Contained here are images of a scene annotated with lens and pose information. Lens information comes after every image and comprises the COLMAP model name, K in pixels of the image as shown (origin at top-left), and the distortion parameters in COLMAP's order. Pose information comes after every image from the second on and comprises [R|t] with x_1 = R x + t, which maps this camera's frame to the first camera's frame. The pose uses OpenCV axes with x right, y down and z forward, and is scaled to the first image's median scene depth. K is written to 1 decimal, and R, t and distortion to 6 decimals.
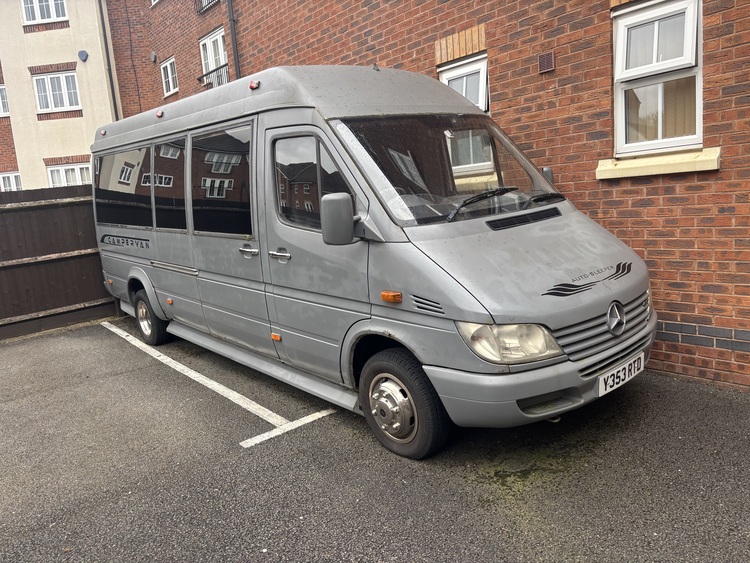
lens RADIAL K [[554.3, 0, 374.2], [0, 554.3, 282.8], [0, 0, 1]] dist [0.052590, -0.060657]
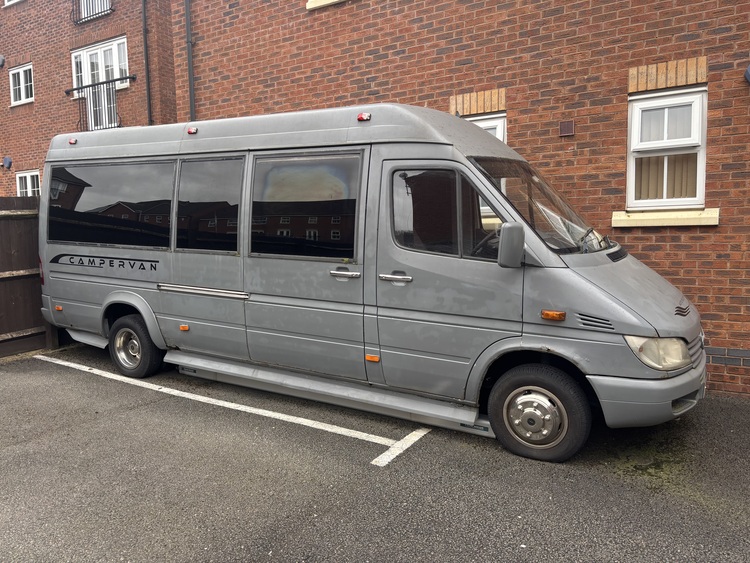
lens RADIAL K [[554.3, 0, 374.2], [0, 554.3, 282.8], [0, 0, 1]] dist [0.052590, -0.060657]
pose [[0.948534, 0.033900, 0.314855, -0.498956], [-0.010069, 0.996979, -0.077012, 0.036970], [-0.316514, 0.069879, 0.946010, 0.022976]]
